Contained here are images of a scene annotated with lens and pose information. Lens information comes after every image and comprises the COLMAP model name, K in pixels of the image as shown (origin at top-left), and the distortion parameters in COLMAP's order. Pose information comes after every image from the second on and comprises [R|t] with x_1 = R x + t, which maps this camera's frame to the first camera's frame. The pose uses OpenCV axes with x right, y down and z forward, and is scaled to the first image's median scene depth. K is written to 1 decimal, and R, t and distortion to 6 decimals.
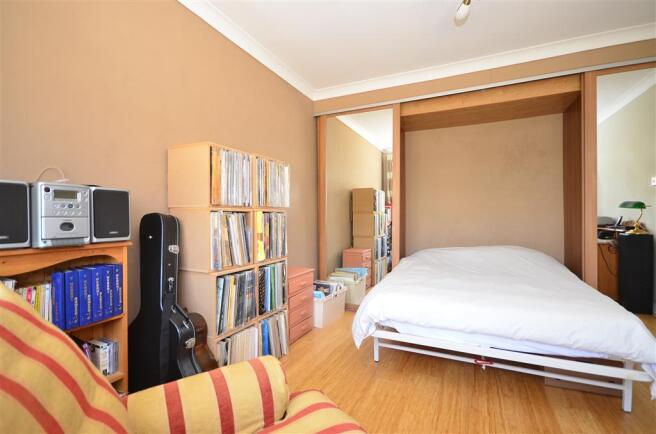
lens RADIAL K [[313.1, 0, 328.0], [0, 313.1, 218.5], [0, 0, 1]] dist [0.000498, 0.000021]
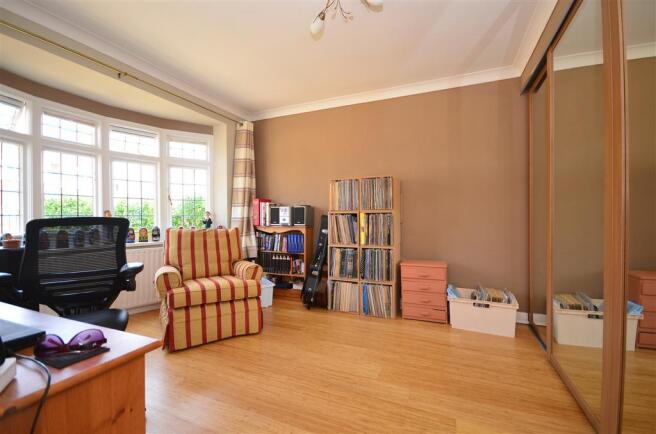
lens RADIAL K [[288.8, 0, 328.6], [0, 288.8, 217.5], [0, 0, 1]] dist [0.005639, 0.000076]
pose [[0.017367, 0.006292, -0.999829, 1.281896], [0.002141, 0.999978, 0.006330, -0.010255], [0.999847, -0.002251, 0.017353, 0.839199]]
